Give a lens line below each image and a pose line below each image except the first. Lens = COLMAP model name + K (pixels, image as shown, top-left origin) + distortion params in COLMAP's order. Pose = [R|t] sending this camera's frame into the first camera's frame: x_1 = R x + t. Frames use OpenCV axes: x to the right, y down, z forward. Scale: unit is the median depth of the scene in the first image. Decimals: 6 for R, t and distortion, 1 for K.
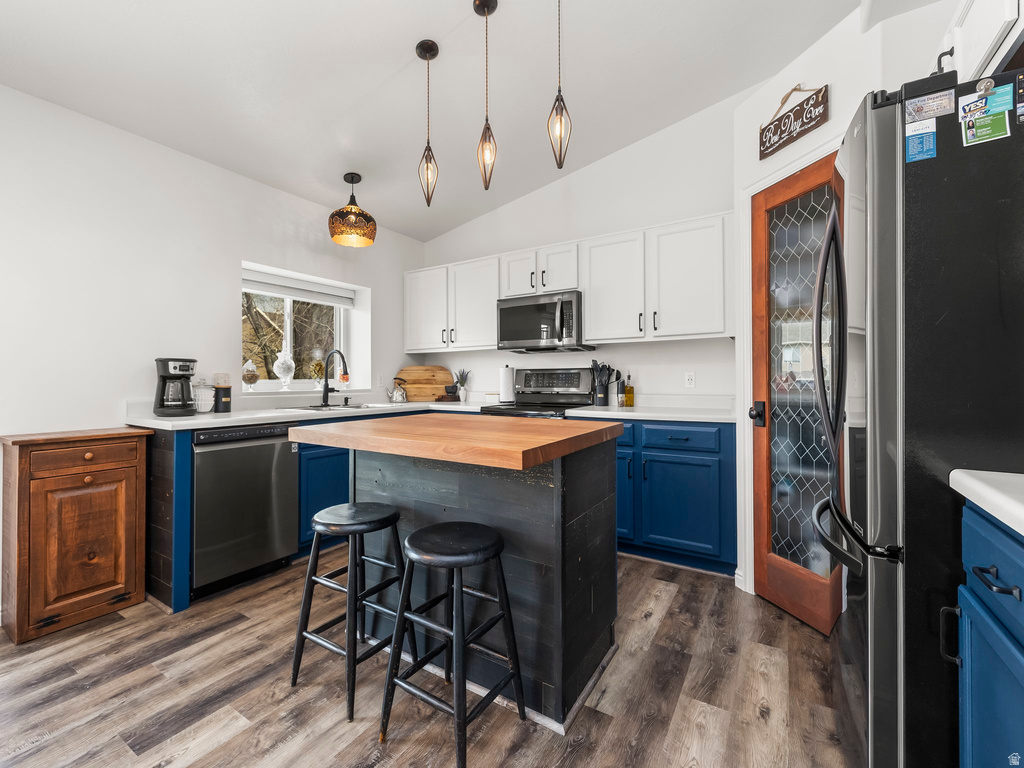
lens RADIAL K [[441.1, 0, 509.0], [0, 441.1, 377.9], [0, 0, 1]] dist [-0.000993, -0.000056]
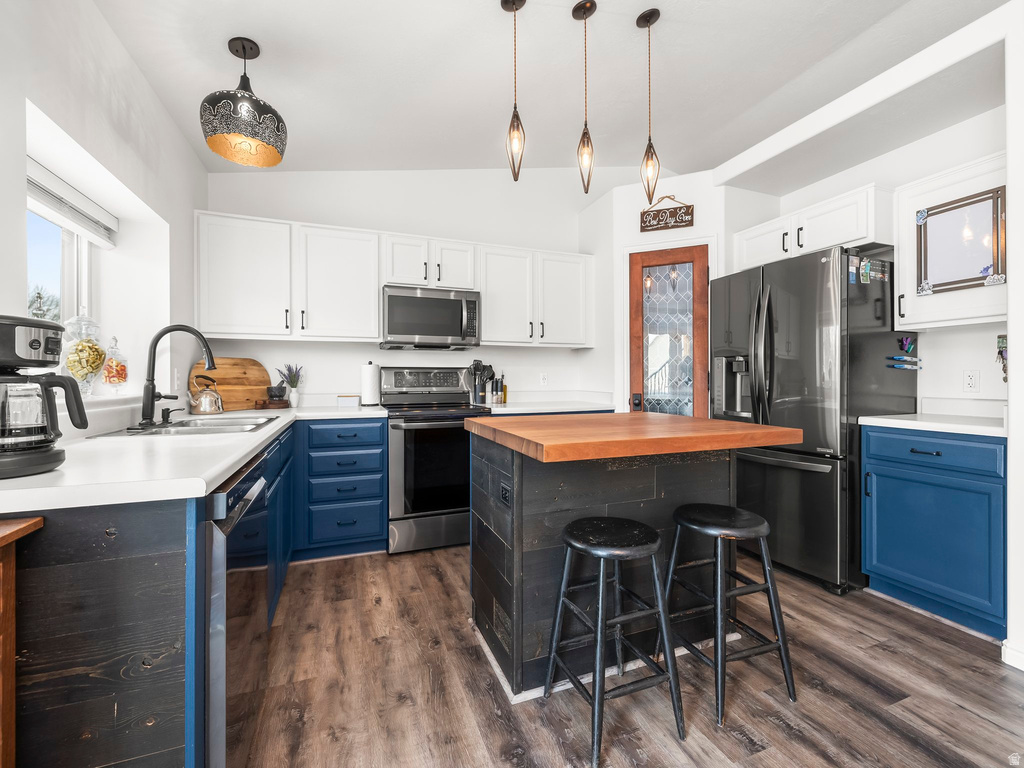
lens RADIAL K [[426.4, 0, 507.4], [0, 426.4, 380.9], [0, 0, 1]] dist [-0.002266, -0.000117]
pose [[0.597854, -0.001472, 0.801603, -0.581990], [-0.004788, 0.999974, 0.005407, 0.003097], [-0.801590, -0.007071, 0.597832, 0.336708]]
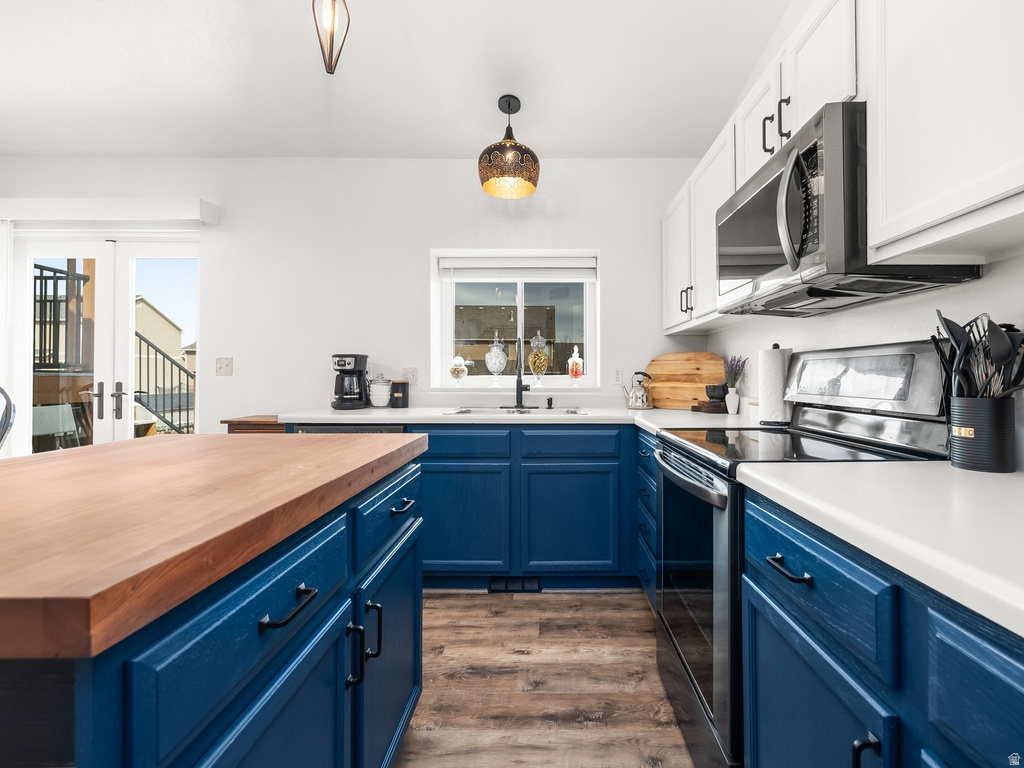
lens RADIAL K [[451.0, 0, 549.8], [0, 451.0, 375.0], [0, 0, 1]] dist [-0.001781, -0.000151]
pose [[0.536607, 0.002401, -0.843829, 0.310468], [0.002069, 0.999989, 0.004161, 0.001397], [0.843830, -0.003979, 0.536596, 0.617496]]
